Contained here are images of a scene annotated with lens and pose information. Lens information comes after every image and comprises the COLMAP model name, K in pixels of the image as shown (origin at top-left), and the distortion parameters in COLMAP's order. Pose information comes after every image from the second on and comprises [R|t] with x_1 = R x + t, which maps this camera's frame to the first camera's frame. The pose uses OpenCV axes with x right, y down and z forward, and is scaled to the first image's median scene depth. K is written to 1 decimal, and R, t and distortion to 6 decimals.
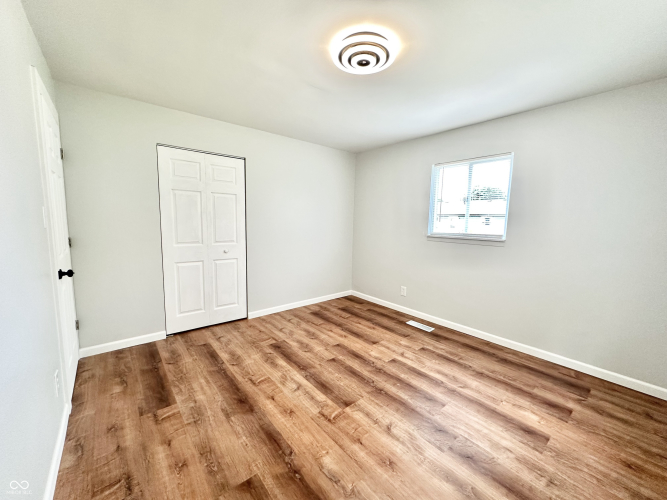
lens RADIAL K [[267.5, 0, 333.5], [0, 267.5, 250.0], [0, 0, 1]] dist [-0.000180, 0.000334]
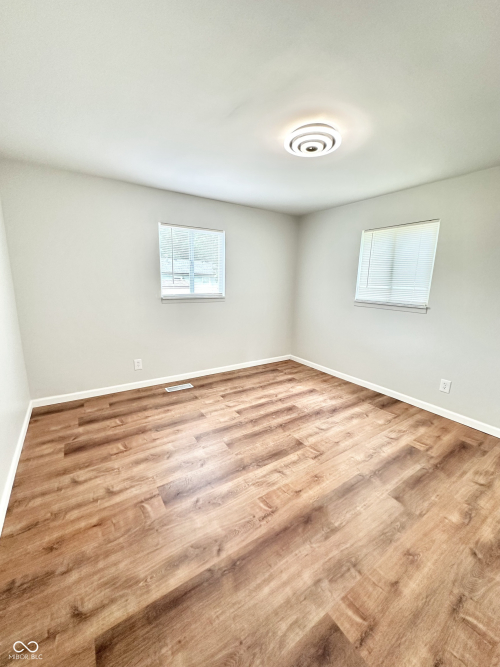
lens RADIAL K [[267.5, 0, 249.2], [0, 267.5, 335.4], [0, 0, 1]] dist [-0.000180, 0.000334]
pose [[0.105717, -0.220402, 0.969663, -0.844571], [0.093167, 0.973034, 0.211011, -0.142550], [-0.990022, 0.068033, 0.123400, 0.850474]]
